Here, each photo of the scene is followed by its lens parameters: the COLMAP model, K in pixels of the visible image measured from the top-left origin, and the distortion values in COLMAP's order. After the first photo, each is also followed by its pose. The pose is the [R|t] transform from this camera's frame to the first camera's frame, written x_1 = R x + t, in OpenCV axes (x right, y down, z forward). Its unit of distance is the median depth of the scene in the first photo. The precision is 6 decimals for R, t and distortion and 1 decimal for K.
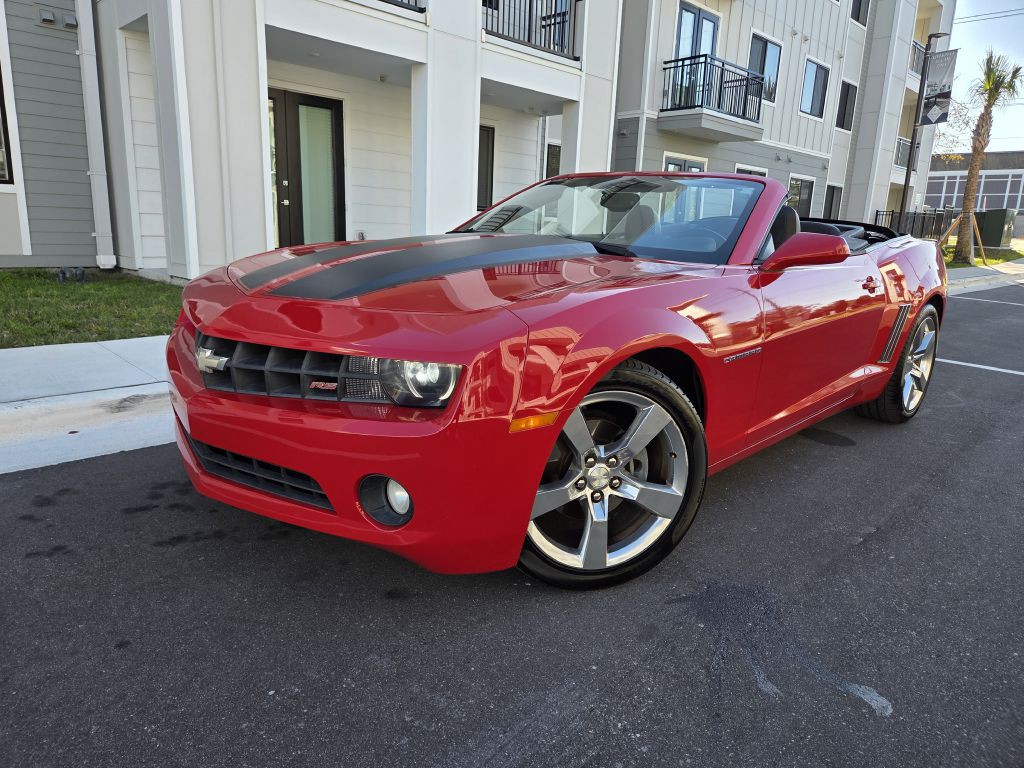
lens RADIAL K [[677.8, 0, 514.3], [0, 677.8, 374.8], [0, 0, 1]] dist [0.051091, -0.034501]
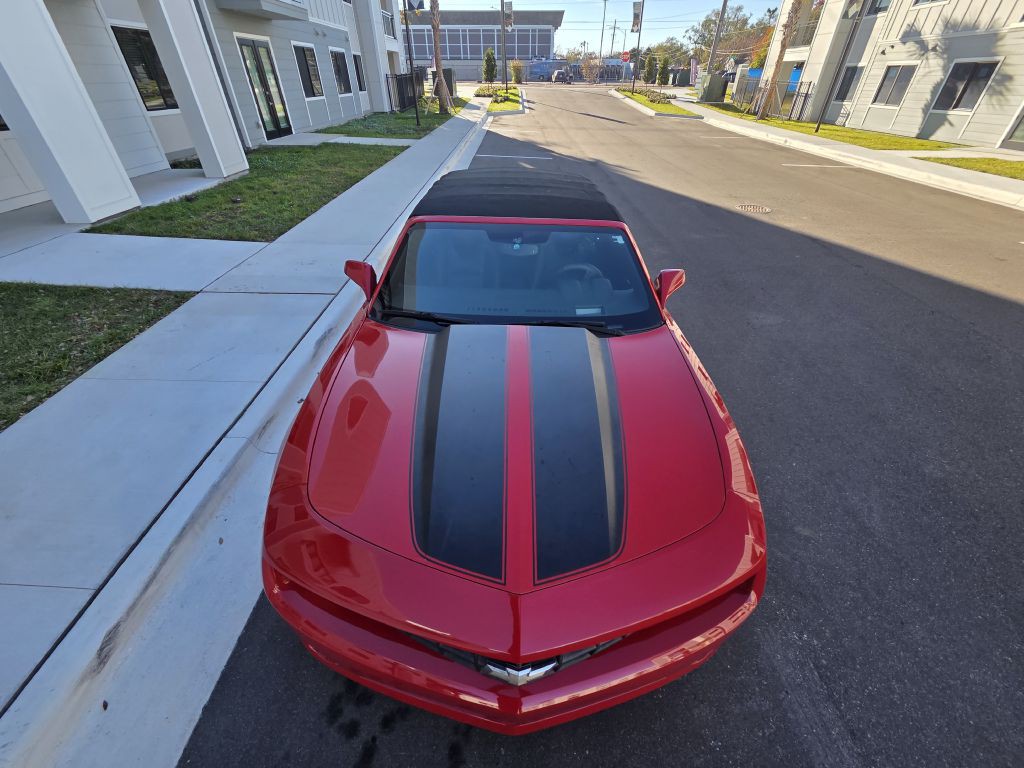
lens RADIAL K [[411.6, 0, 519.5], [0, 411.6, 378.9], [0, 0, 1]] dist [0.002814, -0.000558]
pose [[0.714565, -0.435307, 0.547635, -0.094241], [0.169950, 0.867385, 0.467718, -0.105780], [-0.678611, -0.241145, 0.693784, 0.111308]]
